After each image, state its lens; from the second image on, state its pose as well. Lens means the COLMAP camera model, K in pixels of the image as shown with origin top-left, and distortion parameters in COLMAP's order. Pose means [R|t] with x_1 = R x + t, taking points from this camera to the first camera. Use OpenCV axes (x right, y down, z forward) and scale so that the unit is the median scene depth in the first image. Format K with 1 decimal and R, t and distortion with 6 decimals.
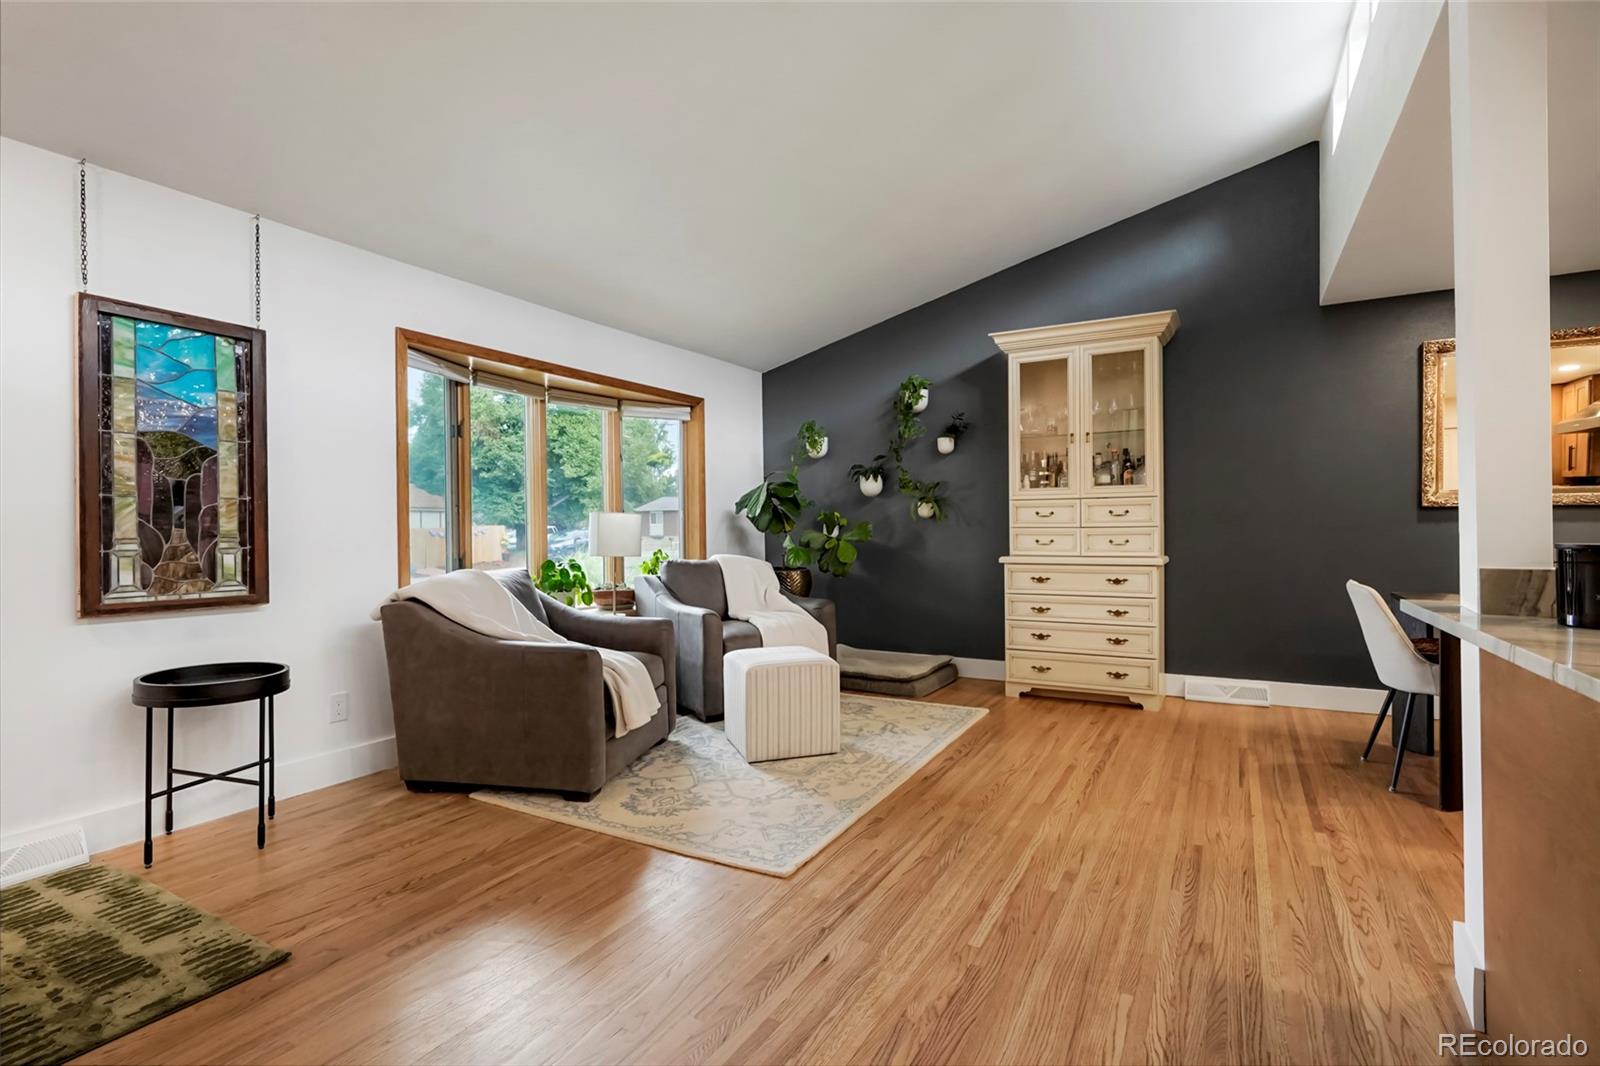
lens RADIAL K [[760.4, 0, 803.4], [0, 760.4, 528.2], [0, 0, 1]] dist [-0.004062, 0.000474]
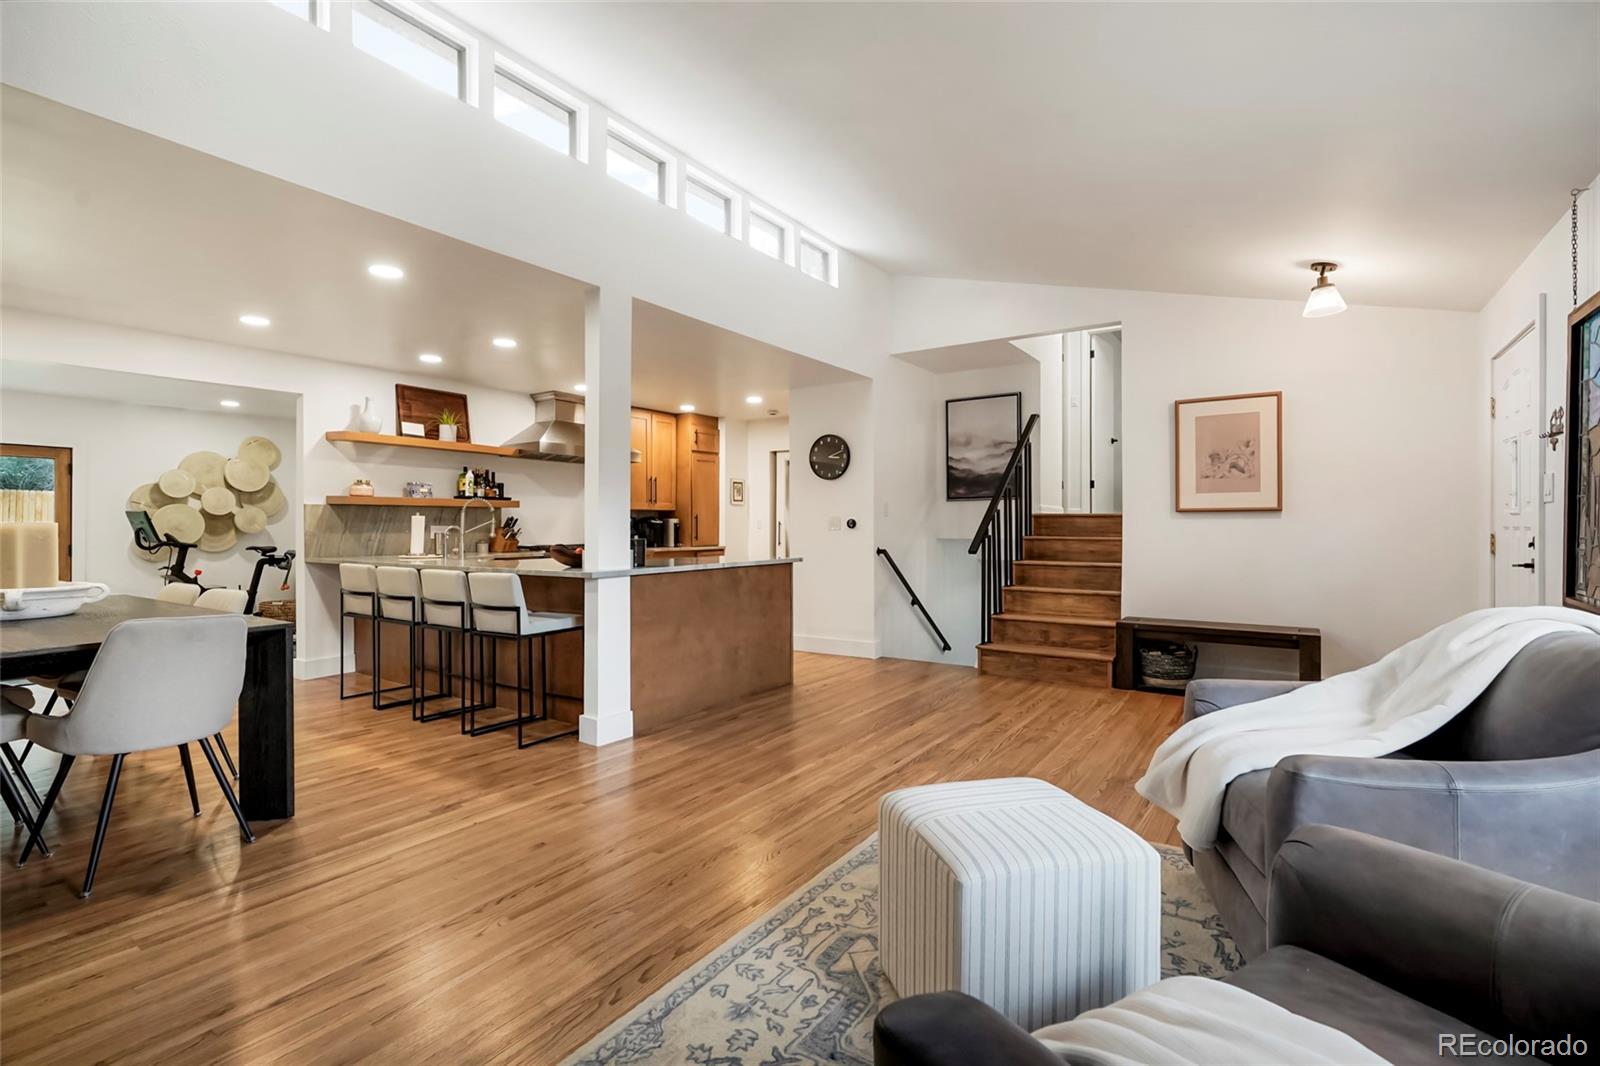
lens RADIAL K [[733.6, 0, 800.0], [0, 733.6, 524.0], [0, 0, 1]] dist [-0.004077, 0.000575]
pose [[-0.996196, 0.011188, 0.086419, 0.062680], [0.011239, 0.999937, 0.000101, -0.013801], [-0.086413, 0.001072, -0.996259, 1.715943]]
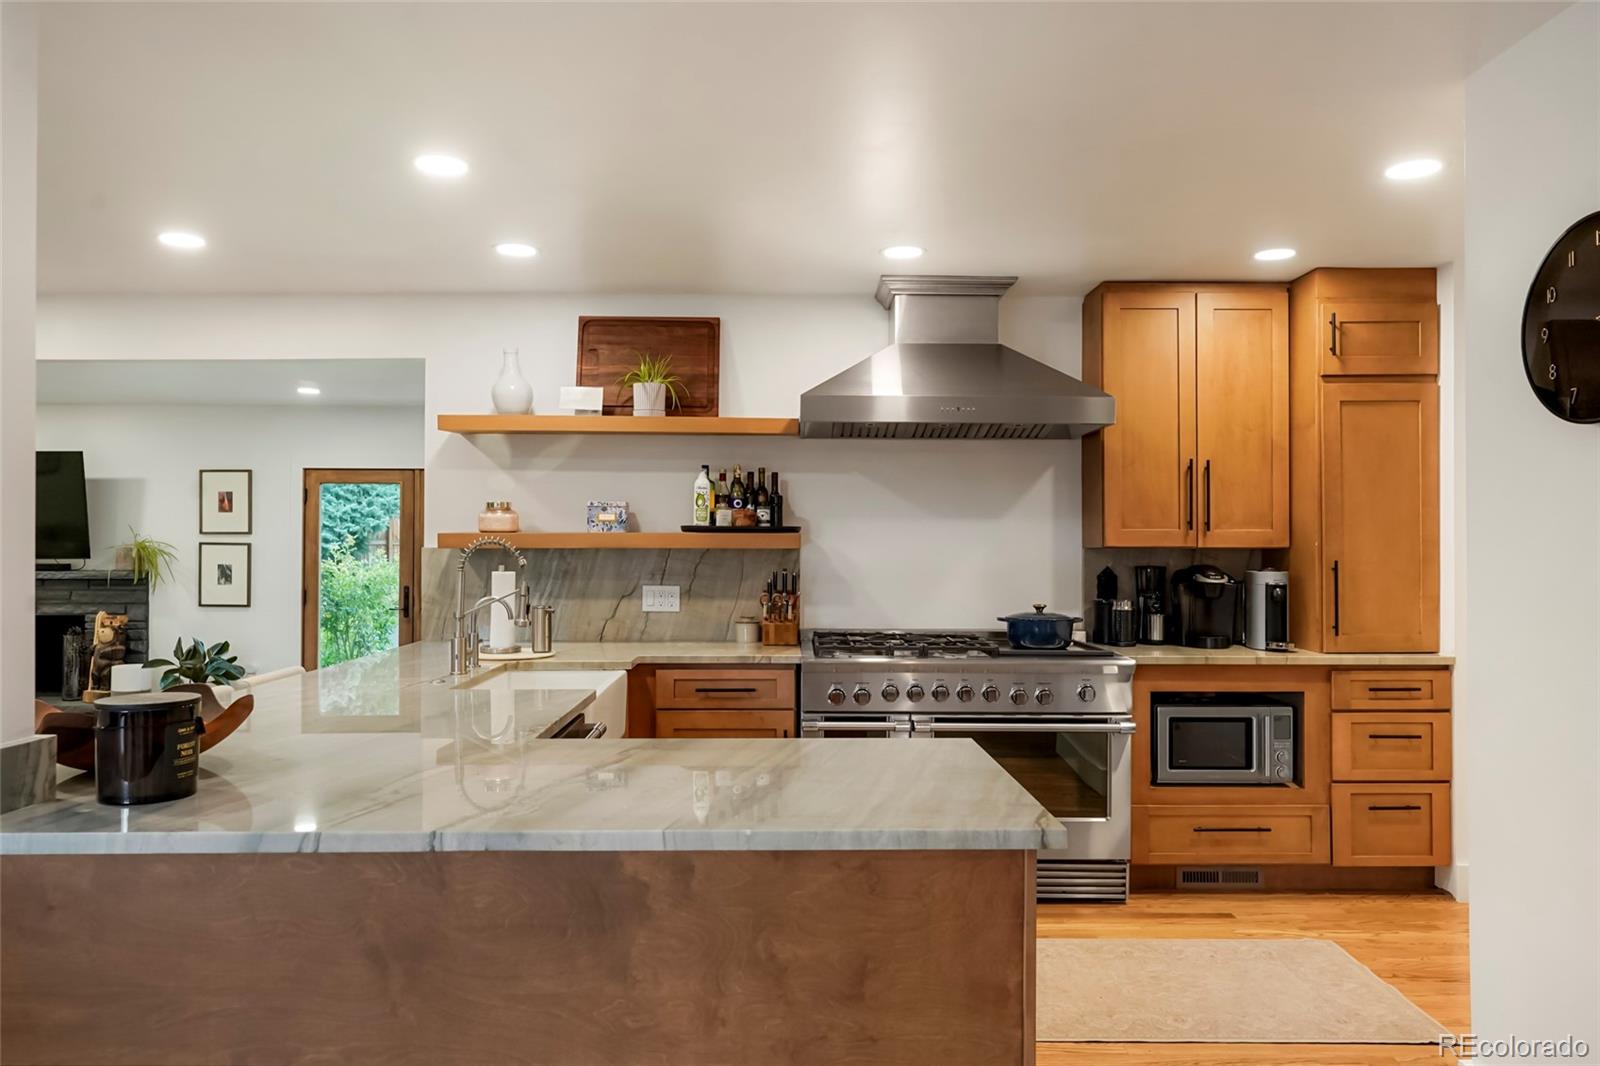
lens RADIAL K [[1085.5, 0, 794.4], [0, 1085.5, 533.9], [0, 0, 1]] dist [0.001071, -0.000003]
pose [[-0.493062, 0.018191, 0.869804, -0.162151], [0.005377, 0.999826, -0.017862, -0.061607], [-0.869977, -0.004130, -0.493074, 0.432193]]
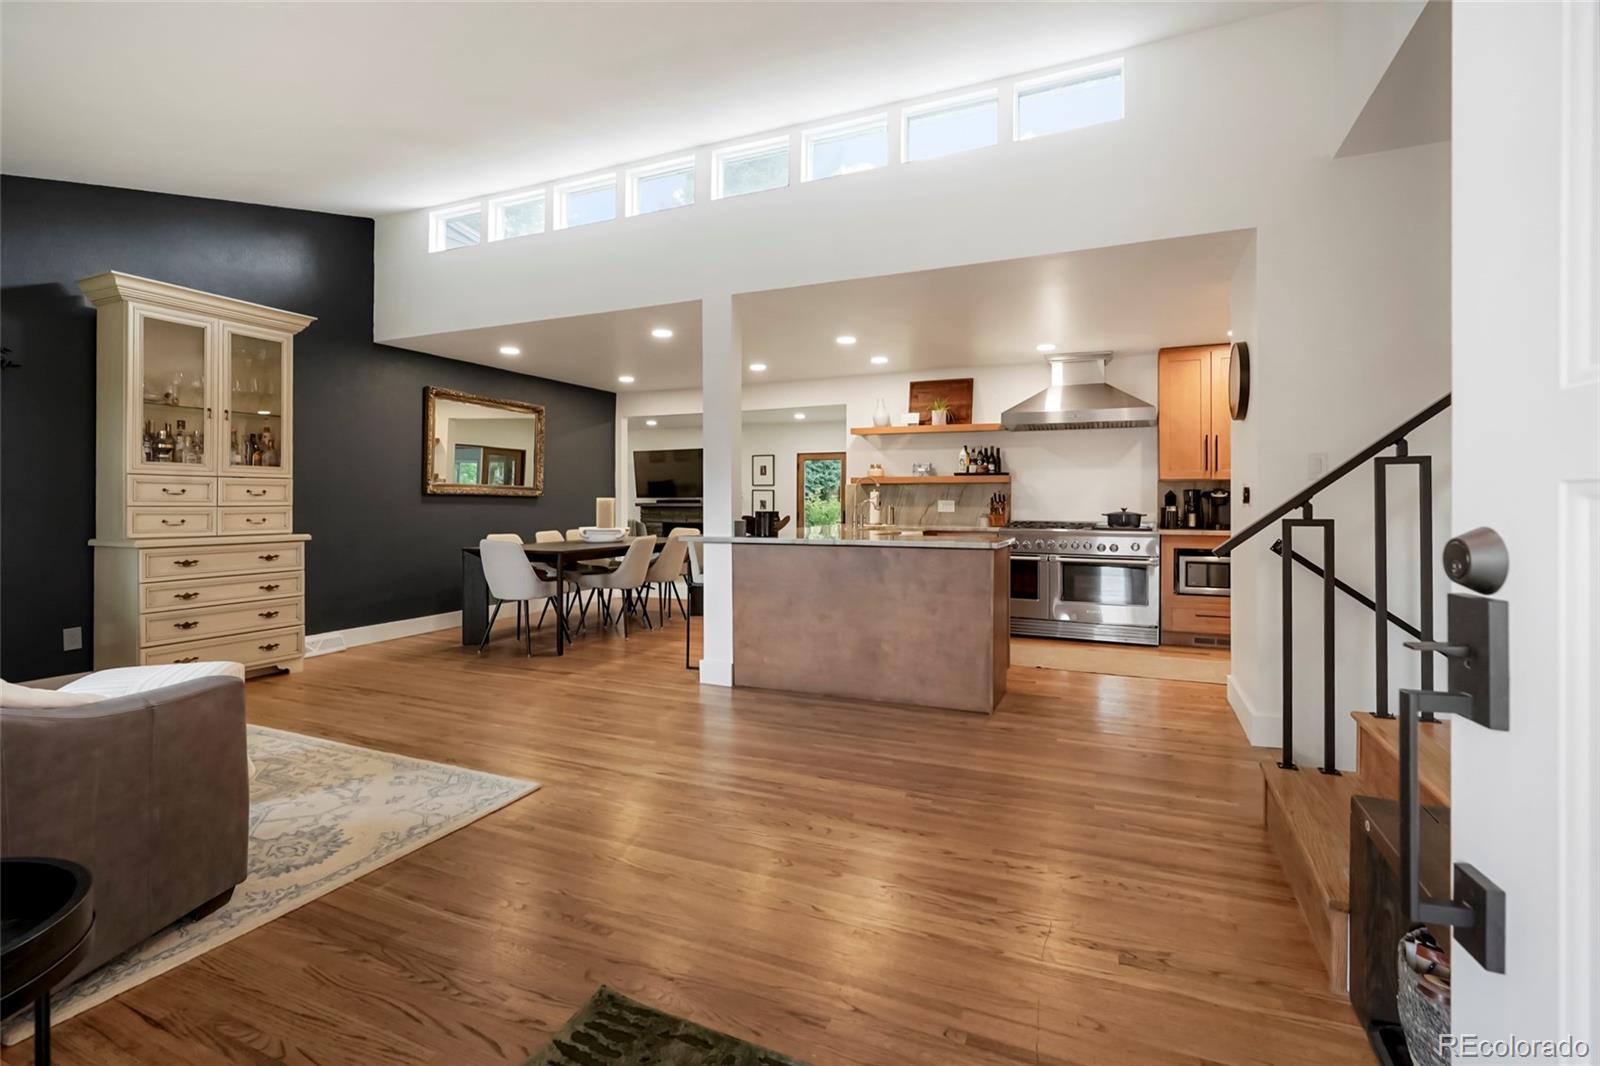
lens RADIAL K [[736.3, 0, 794.3], [0, 736.3, 499.9], [0, 0, 1]] dist [-0.003791, 0.000009]
pose [[-0.091910, 0.013240, 0.995679, -0.944232], [0.001894, 0.999912, -0.013121, 0.006512], [-0.995766, 0.000680, -0.091927, 0.522588]]
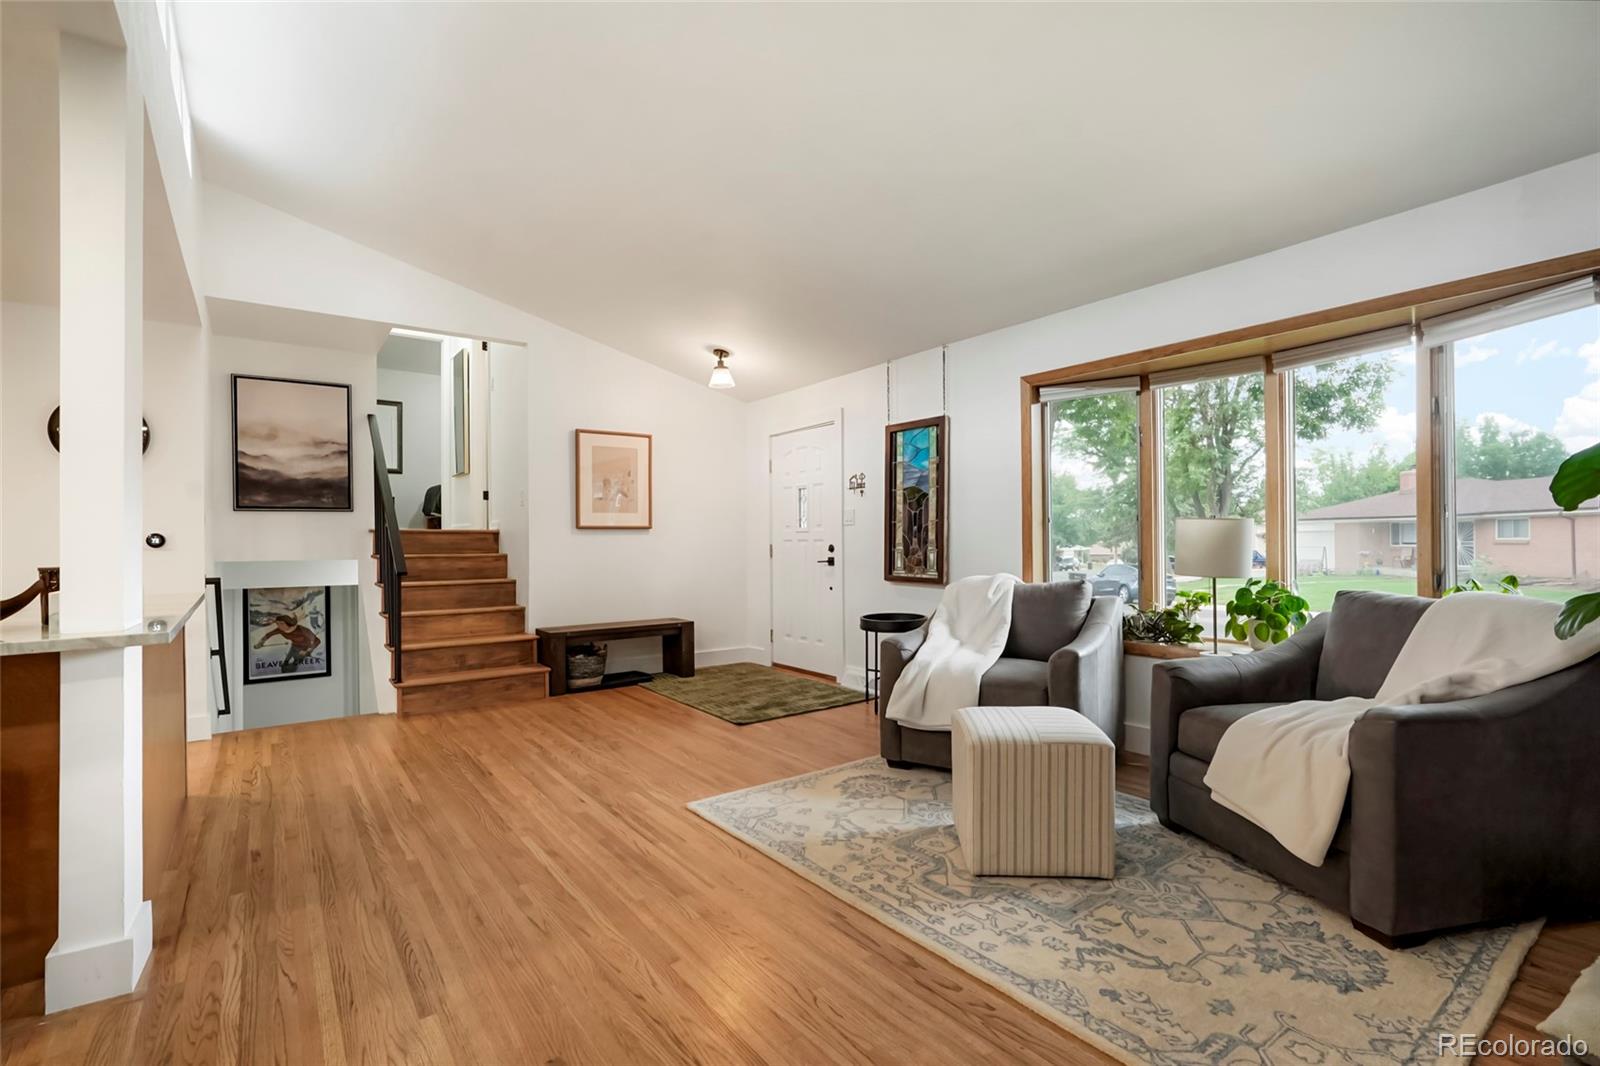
lens RADIAL K [[734.7, 0, 802.5], [0, 734.7, 539.8], [0, 0, 1]] dist [-0.004902, -0.000025]
pose [[-0.408075, 0.011860, -0.912871, 0.795182], [0.011544, 0.999903, 0.007830, -0.011488], [0.912875, -0.007343, -0.408173, 1.284206]]
